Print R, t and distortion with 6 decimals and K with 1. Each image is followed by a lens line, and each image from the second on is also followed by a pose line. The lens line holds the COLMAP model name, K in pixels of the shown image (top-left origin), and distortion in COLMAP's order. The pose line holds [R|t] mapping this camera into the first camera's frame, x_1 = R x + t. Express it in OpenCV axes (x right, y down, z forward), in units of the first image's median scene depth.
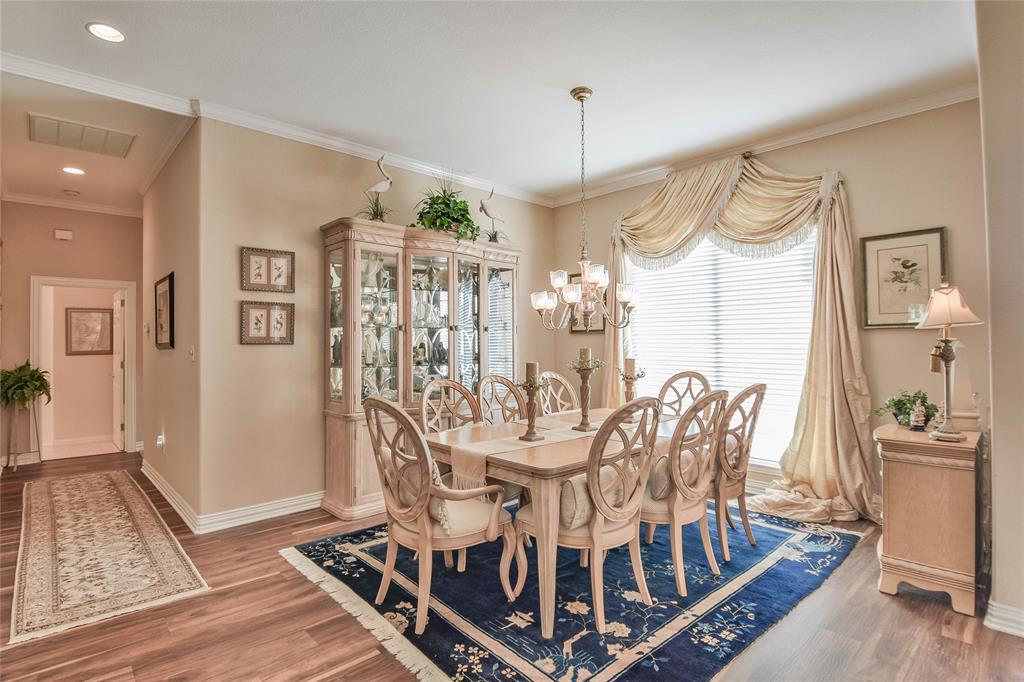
lens RADIAL K [[506.9, 0, 508.3], [0, 506.9, 337.1], [0, 0, 1]] dist [0.028620, -0.027094]
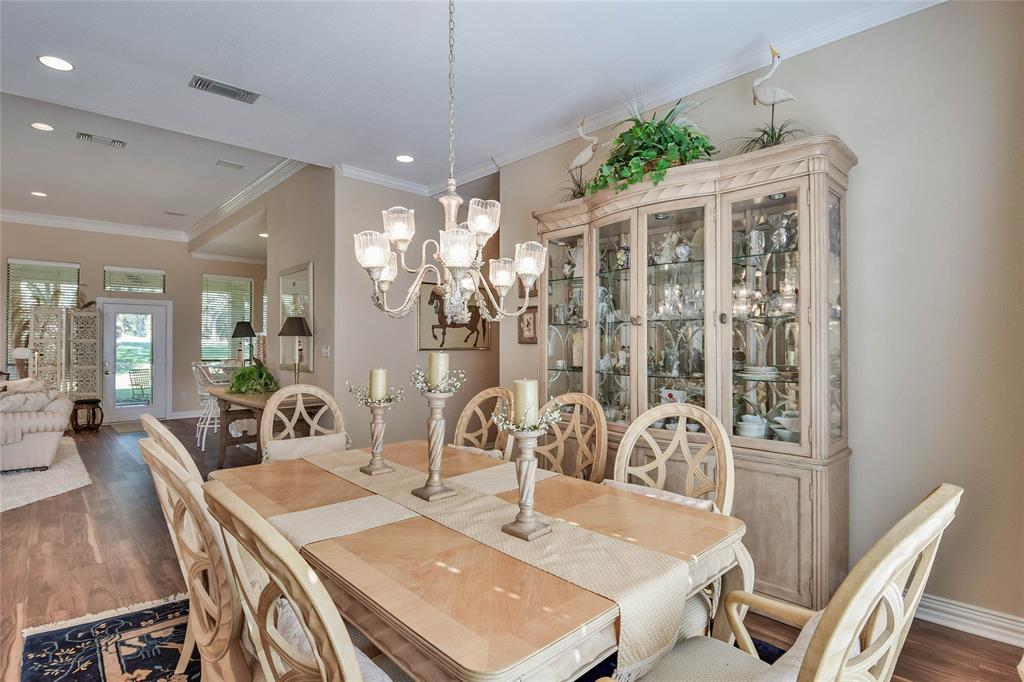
lens RADIAL K [[506.9, 0, 508.3], [0, 506.9, 337.1], [0, 0, 1]] dist [0.028620, -0.027094]
pose [[0.001288, -0.006308, -0.999979, 0.740609], [0.014440, 0.999876, -0.006289, 0.007073], [0.999895, -0.014432, 0.001379, 1.091278]]
